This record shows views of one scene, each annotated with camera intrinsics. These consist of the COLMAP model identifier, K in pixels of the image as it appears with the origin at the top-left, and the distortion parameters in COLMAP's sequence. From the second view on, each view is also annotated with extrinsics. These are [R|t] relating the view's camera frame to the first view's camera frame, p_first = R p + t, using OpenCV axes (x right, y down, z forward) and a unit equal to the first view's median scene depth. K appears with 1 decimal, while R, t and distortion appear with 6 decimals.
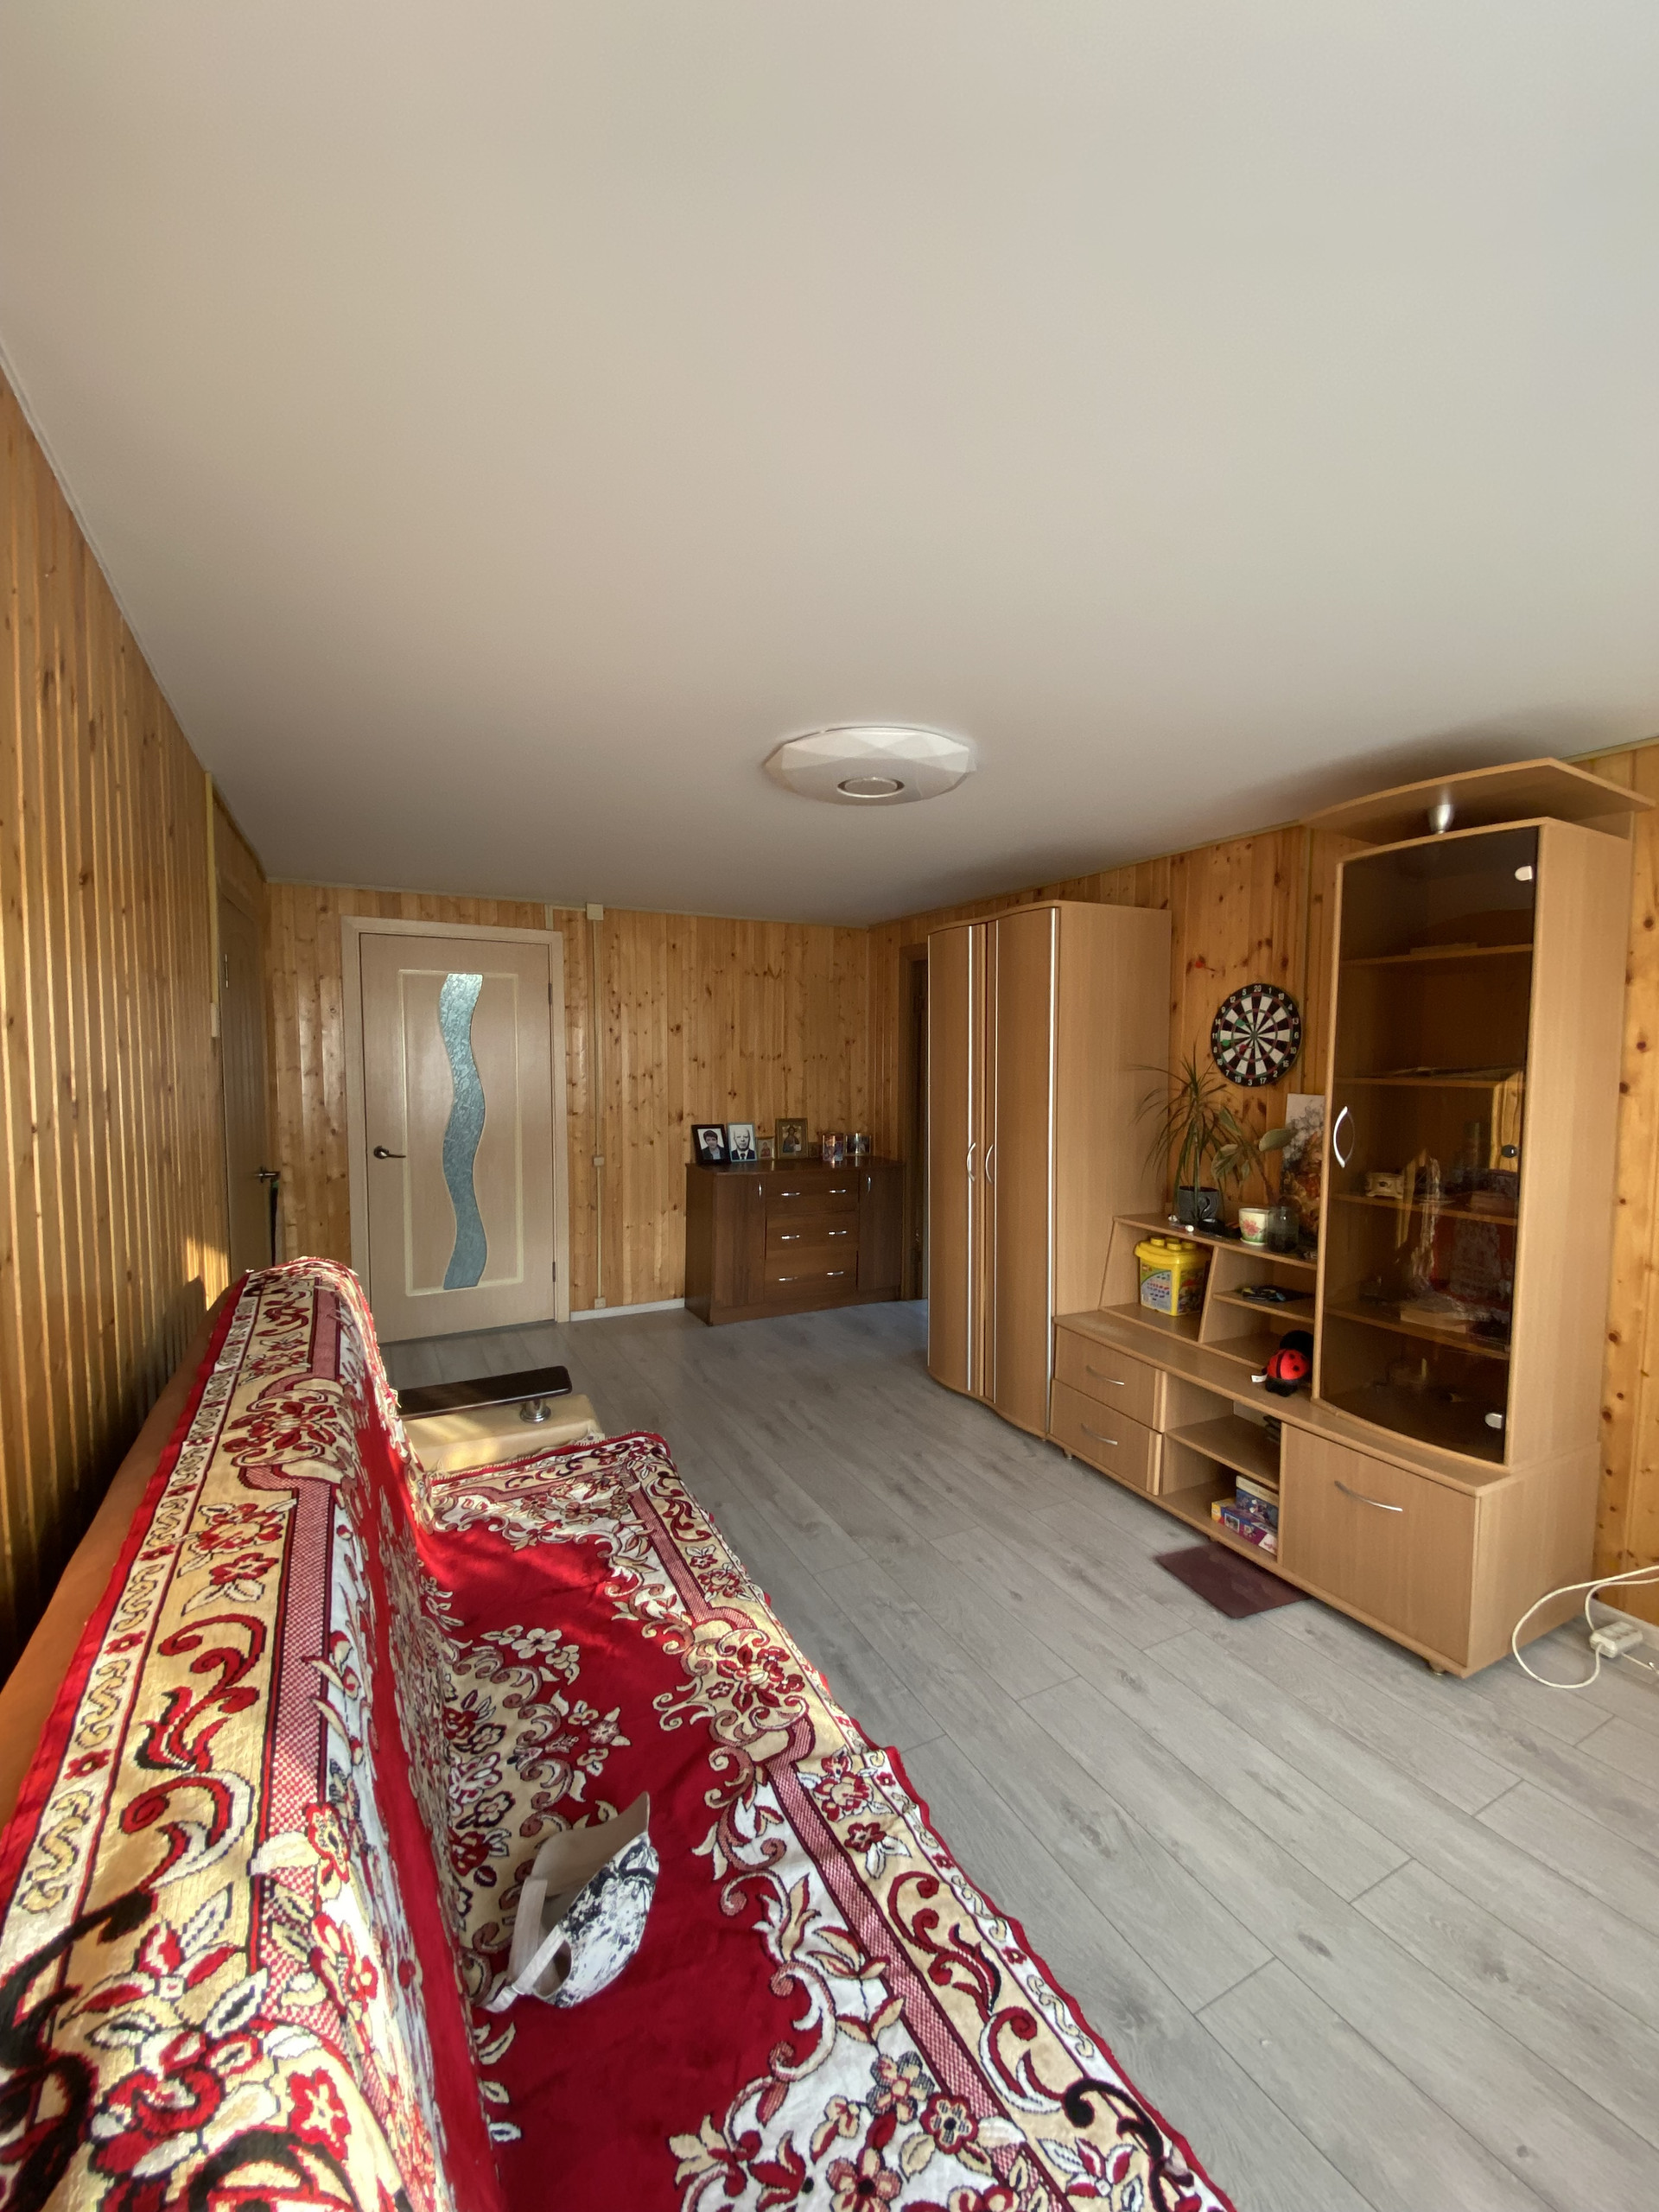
lens RADIAL K [[897.3, 0, 815.7], [0, 897.3, 1105.1], [0, 0, 1]] dist [-0.019088, -0.004610]
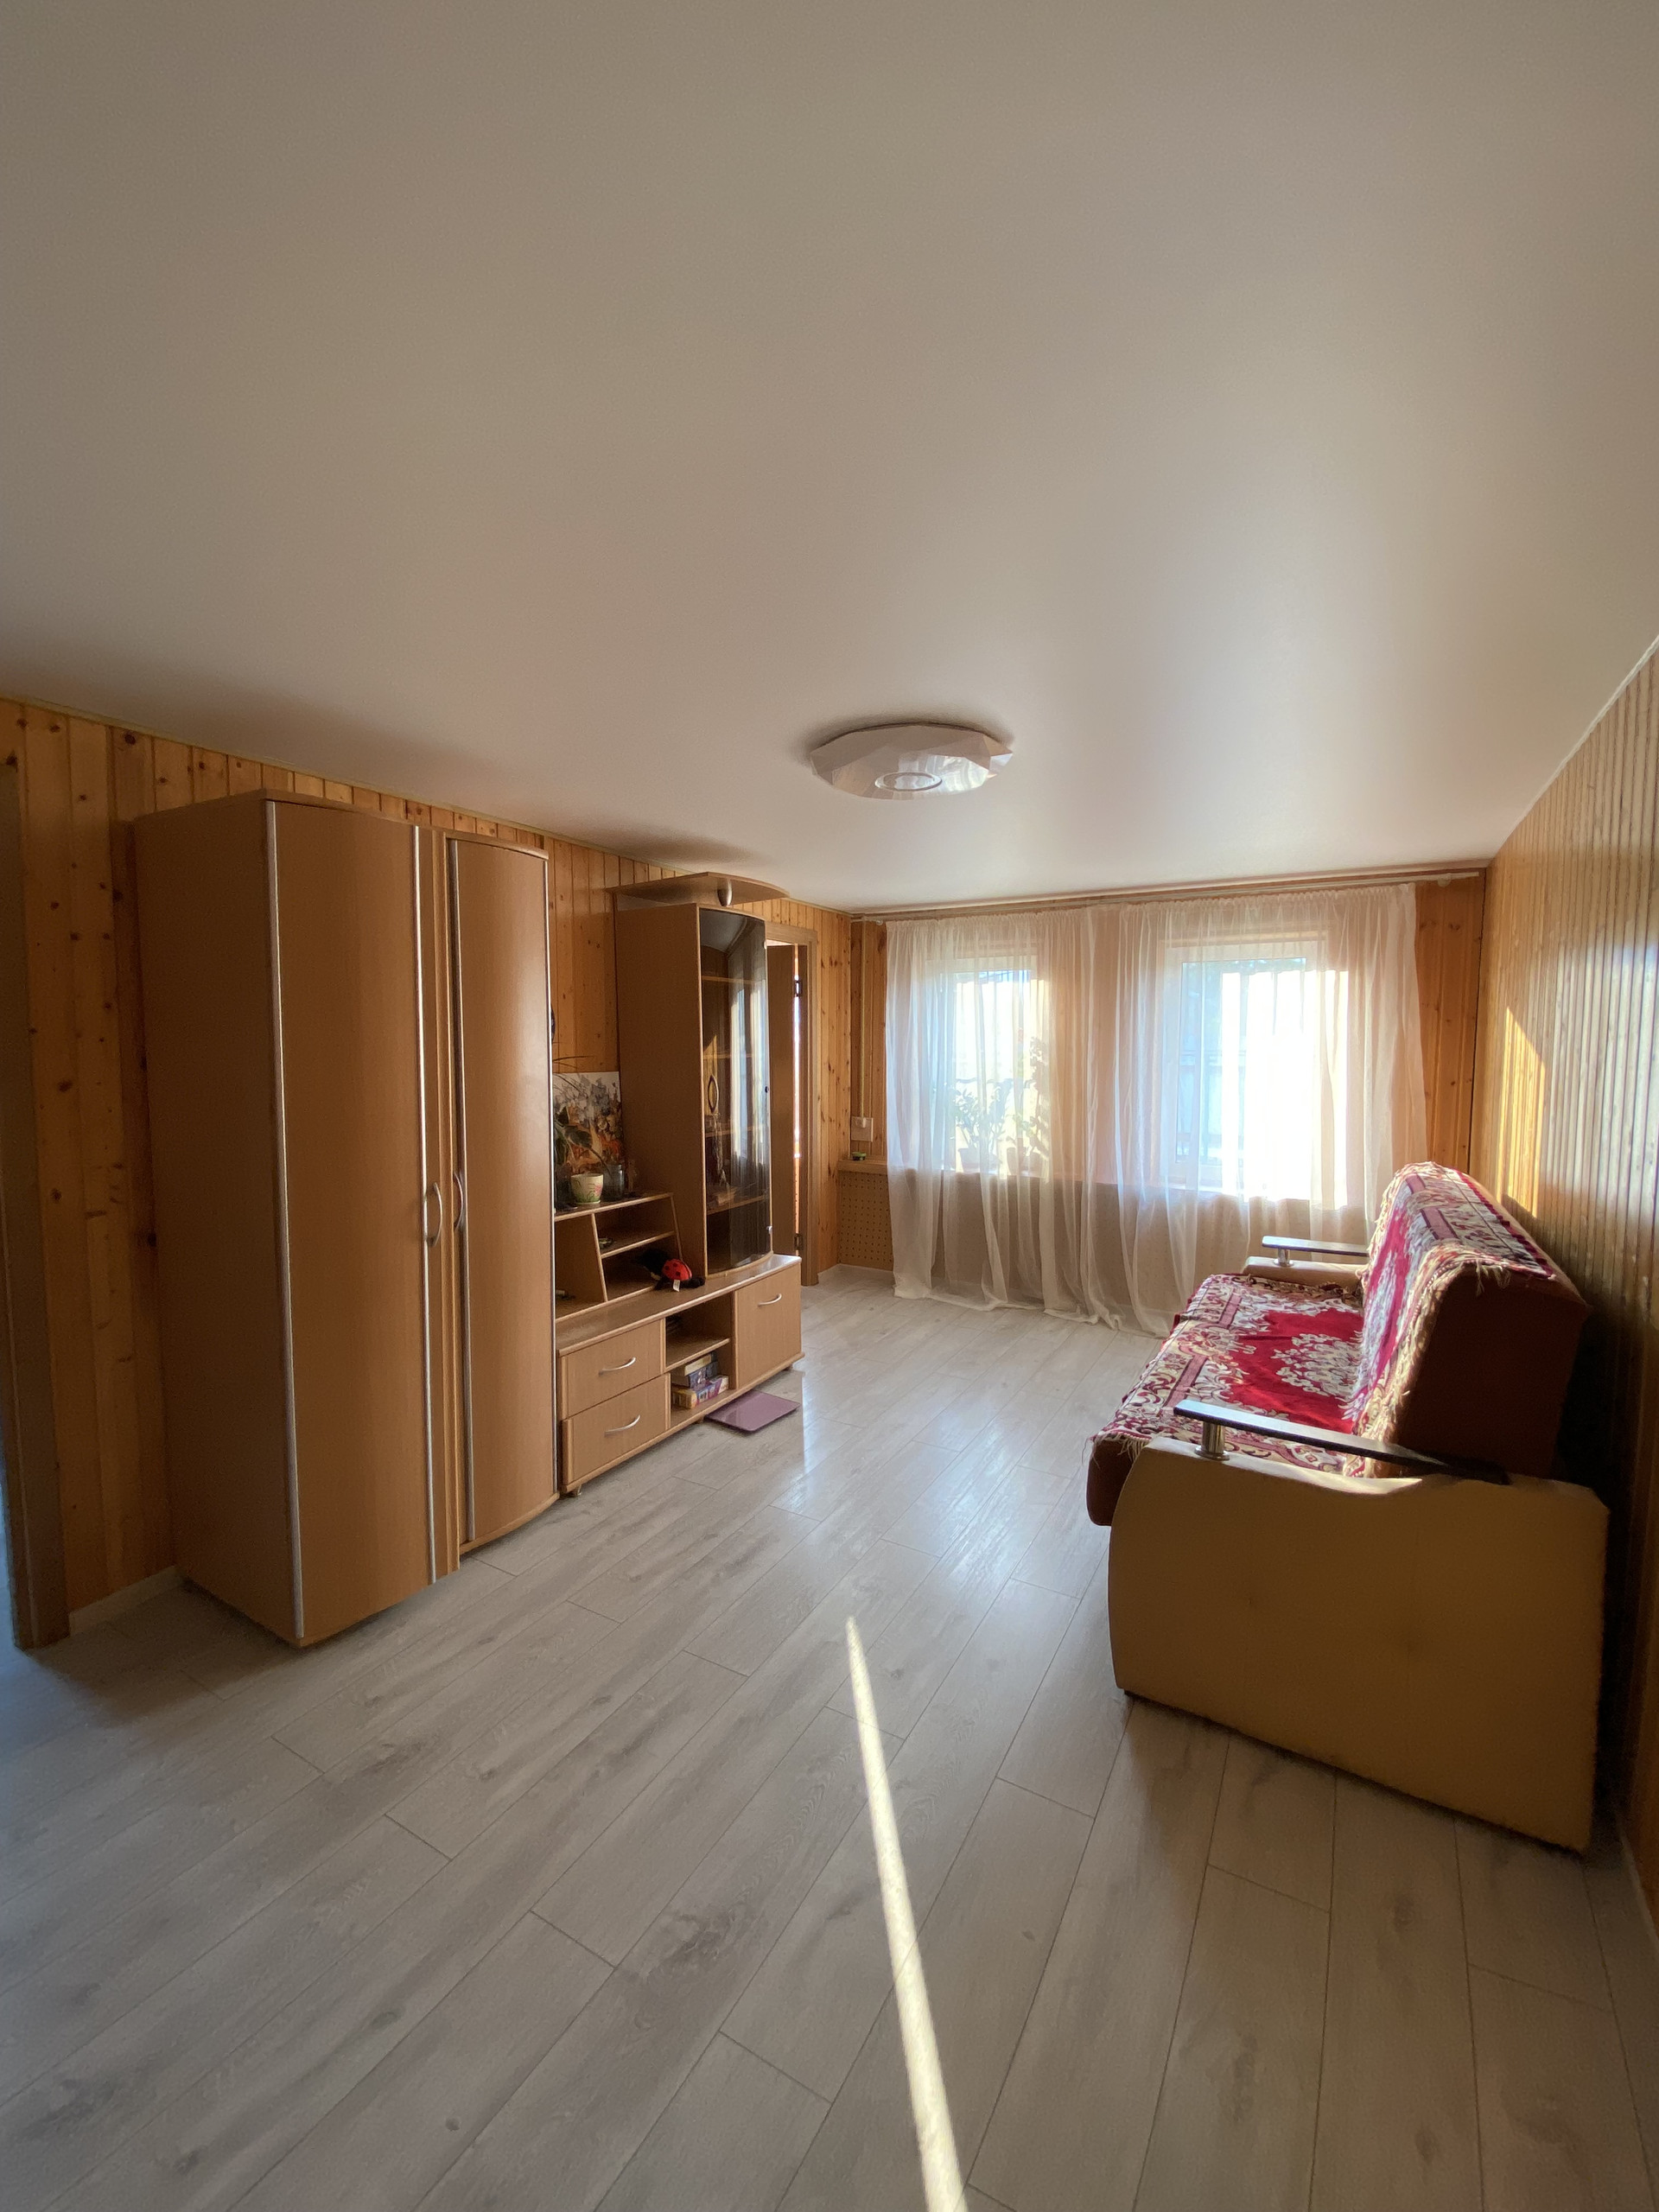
lens RADIAL K [[897.3, 0, 815.9], [0, 897.3, 1089.4], [0, 0, 1]] dist [-0.019088, -0.004610]
pose [[-0.524375, -0.063252, 0.849135, -1.148763], [0.059648, 0.992059, 0.110733, -0.187050], [-0.849396, 0.108715, -0.516438, 2.405947]]
